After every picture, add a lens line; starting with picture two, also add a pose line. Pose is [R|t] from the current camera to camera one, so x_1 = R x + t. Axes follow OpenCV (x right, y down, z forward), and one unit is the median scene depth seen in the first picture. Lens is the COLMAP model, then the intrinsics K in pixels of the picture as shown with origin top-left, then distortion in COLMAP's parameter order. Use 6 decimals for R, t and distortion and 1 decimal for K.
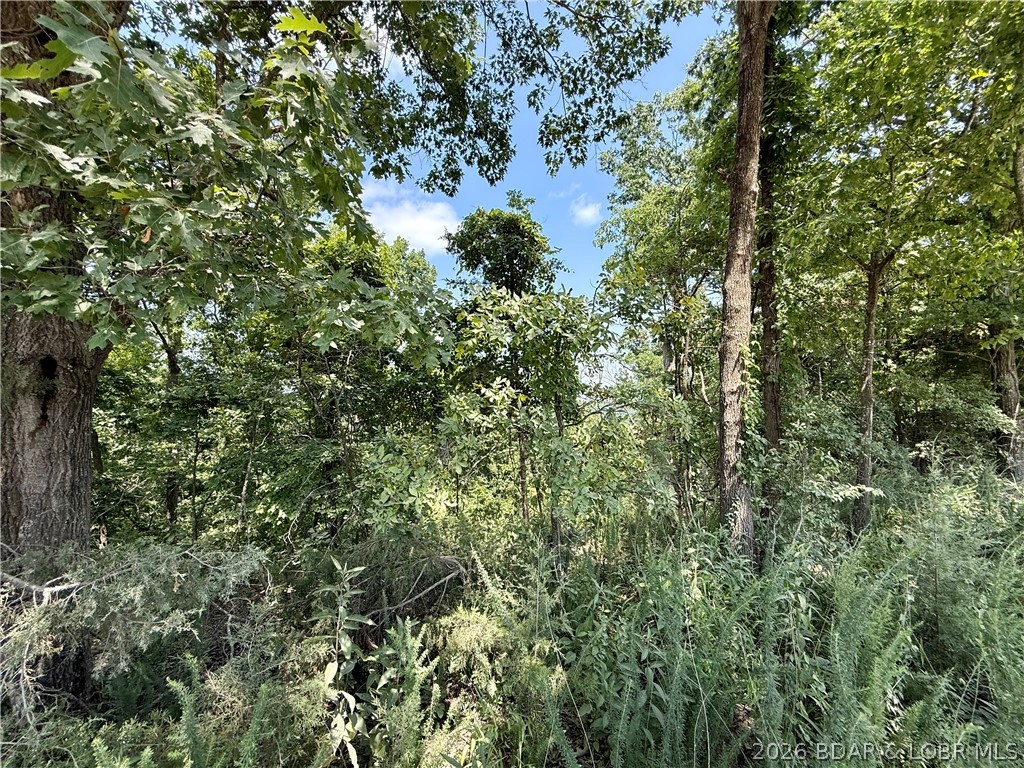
lens RADIAL K [[400.0, 0, 515.5], [0, 400.0, 381.5], [0, 0, 1]] dist [-0.000020, -0.000336]
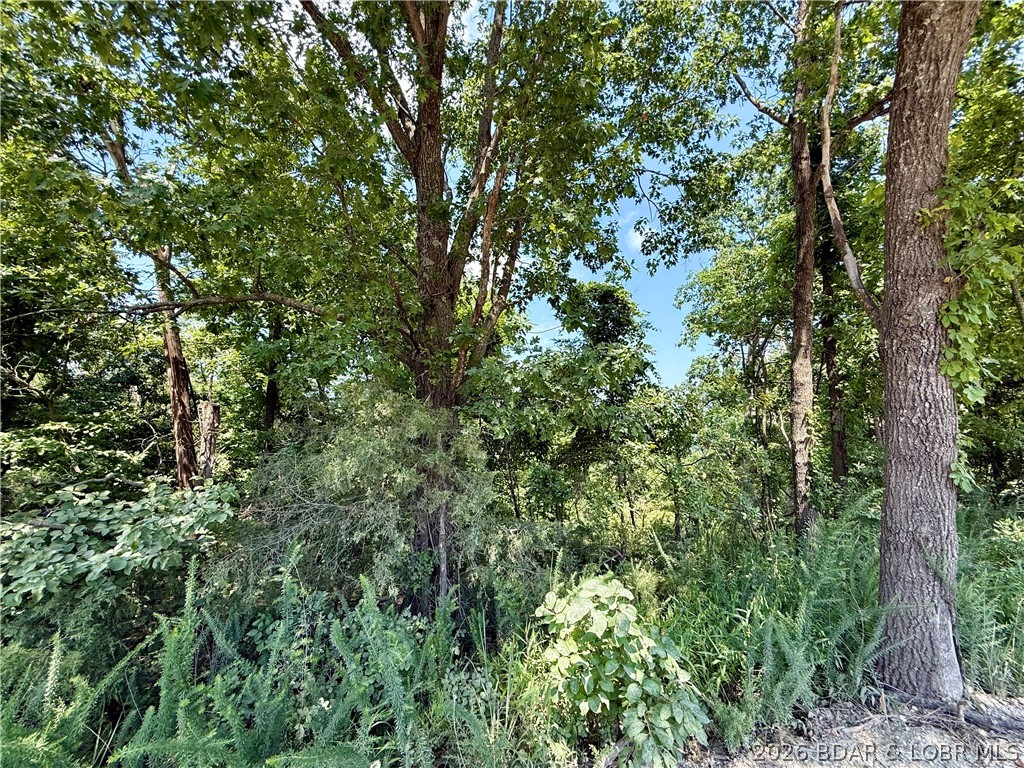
lens RADIAL K [[400.0, 0, 515.5], [0, 400.0, 381.5], [0, 0, 1]] dist [-0.000020, -0.000336]
pose [[0.987448, -0.016573, -0.157076, -0.180731], [0.006399, 0.997861, -0.065054, -0.079921], [0.157818, 0.063233, 0.985442, -0.447813]]
